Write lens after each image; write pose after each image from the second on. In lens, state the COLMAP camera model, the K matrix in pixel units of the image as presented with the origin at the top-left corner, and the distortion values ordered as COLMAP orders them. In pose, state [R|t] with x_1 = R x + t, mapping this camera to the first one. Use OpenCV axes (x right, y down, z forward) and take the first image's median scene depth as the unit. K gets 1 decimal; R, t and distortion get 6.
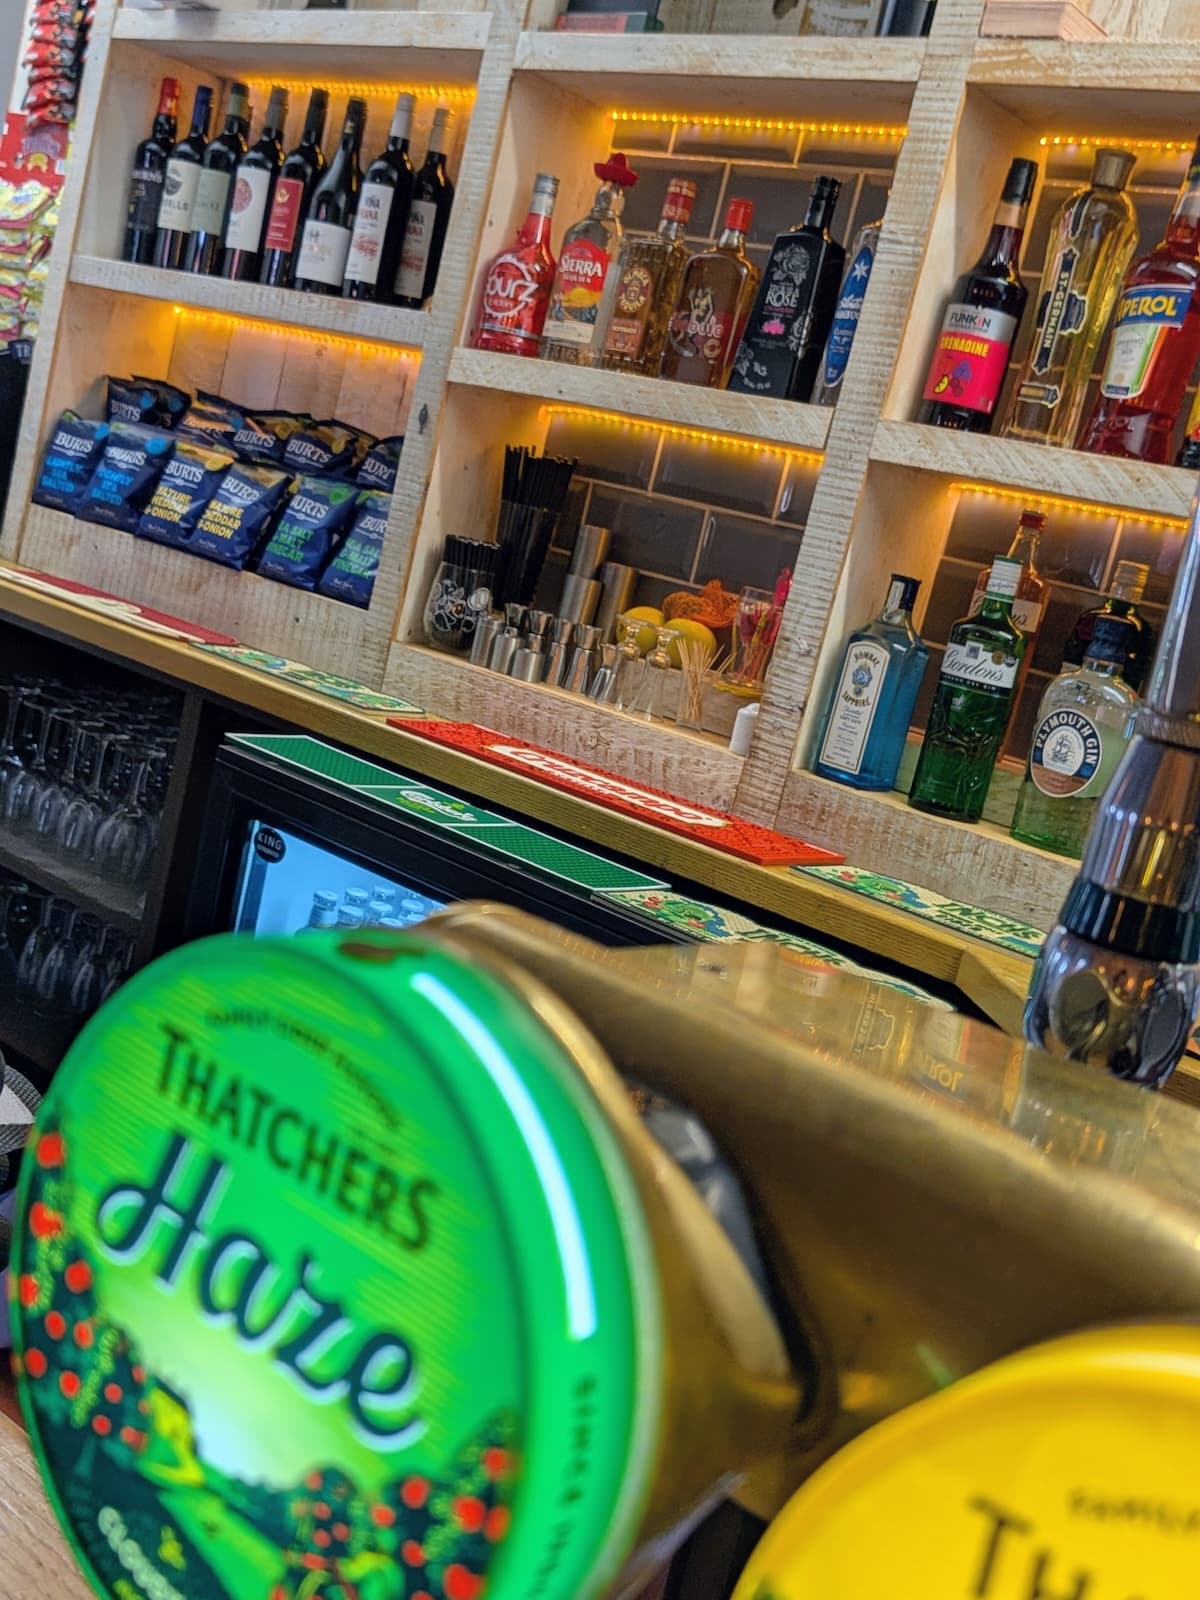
lens RADIAL K [[1736.2, 0, 596.9], [0, 1736.2, 802.7], [0, 0, 1]] dist [0.013073, 0.000000]
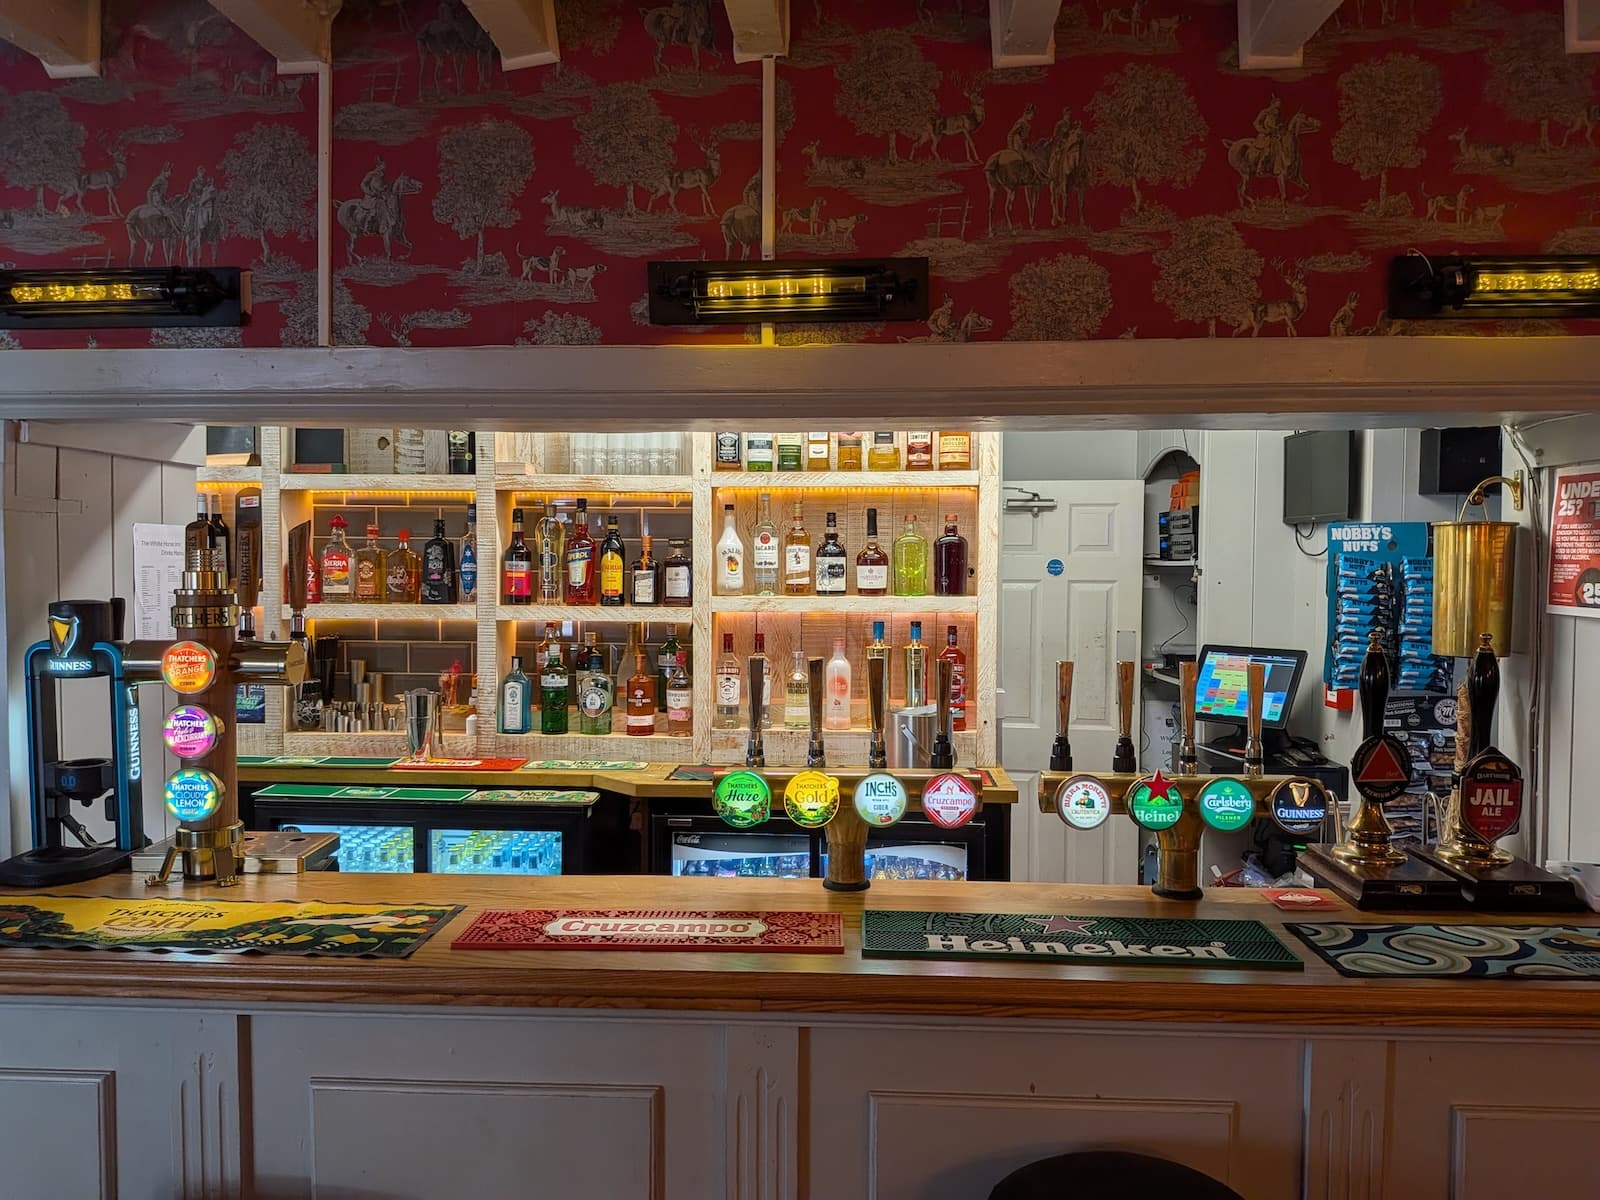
lens RADIAL K [[1119.8, 0, 795.2], [0, 1119.8, 602.9], [0, 0, 1]] dist [0.012694, 0.003133]
pose [[0.770957, -0.242364, 0.588969, -0.513203], [0.273531, 0.961133, 0.037462, -0.155311], [-0.575158, 0.132220, 0.807287, -0.722163]]
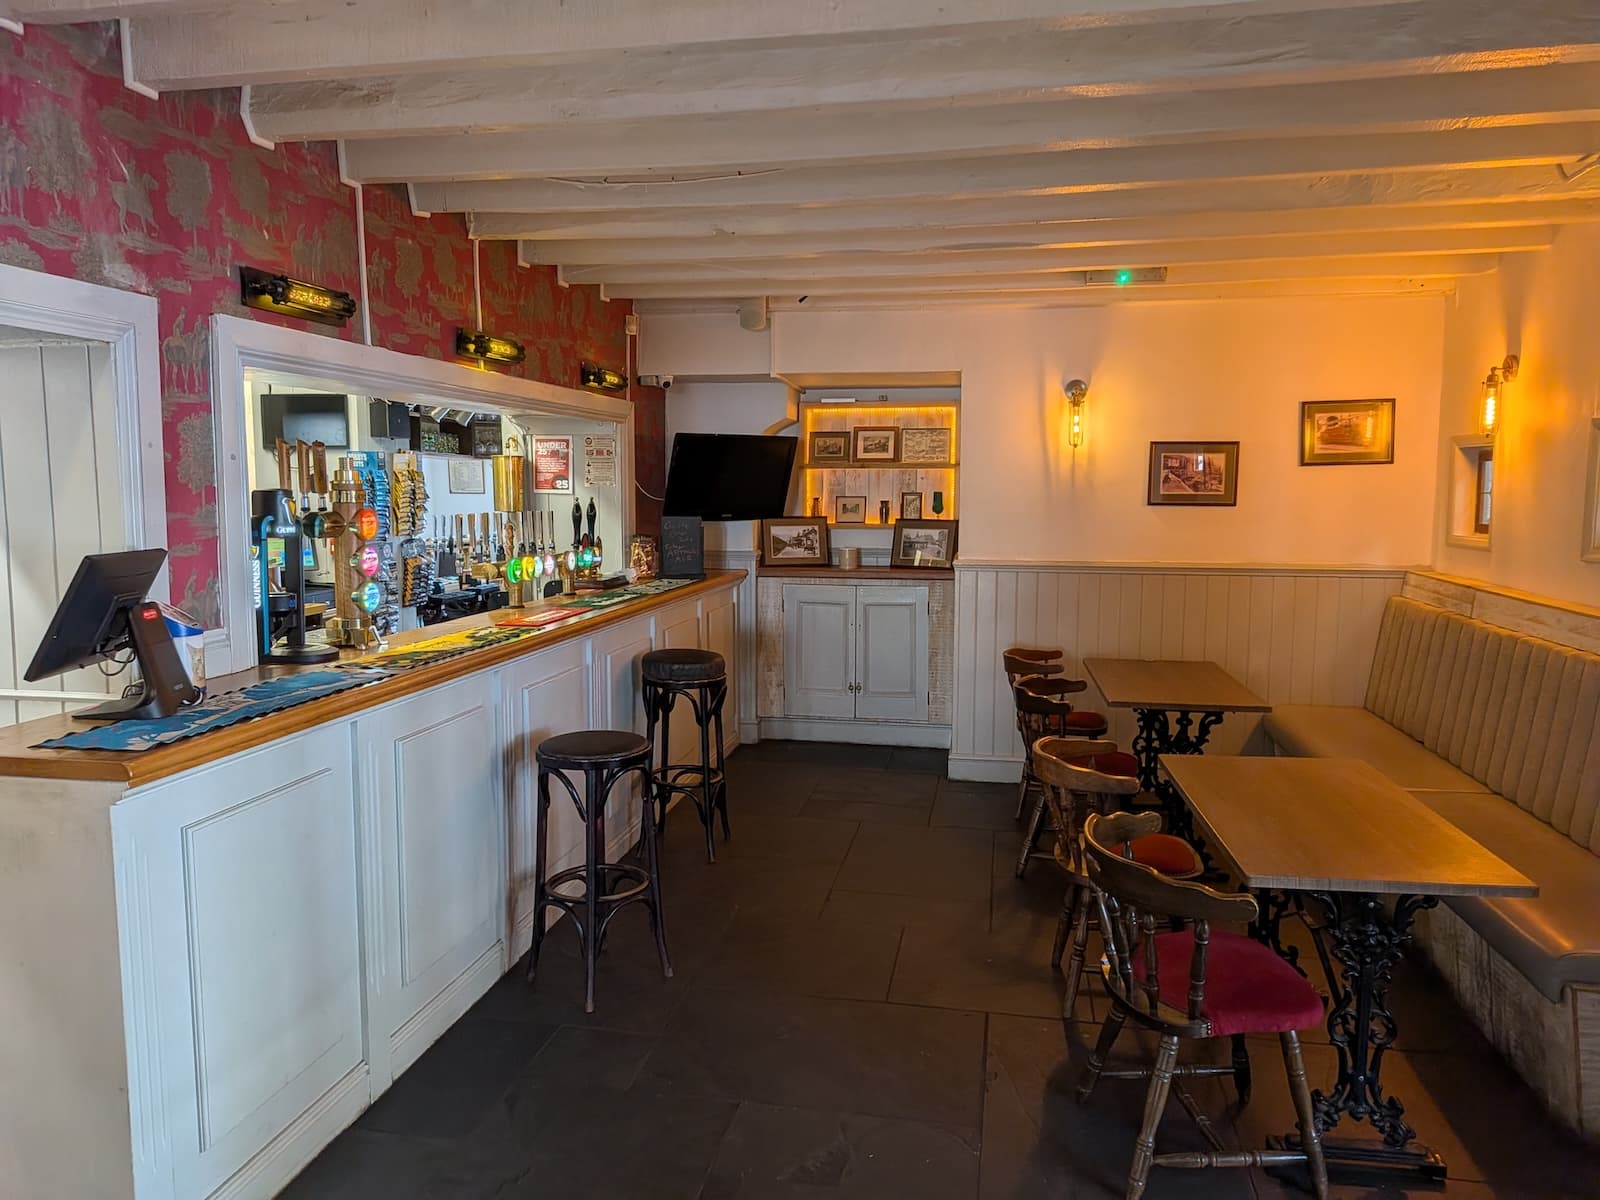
lens RADIAL K [[1119.8, 0, 800.7], [0, 1119.8, 597.8], [0, 0, 1]] dist [0.012694, 0.003133]
pose [[-0.495001, -0.306889, 0.812892, -3.451191], [0.029672, 0.929033, 0.368804, -1.184892], [-0.868385, 0.206678, -0.450767, 1.675954]]
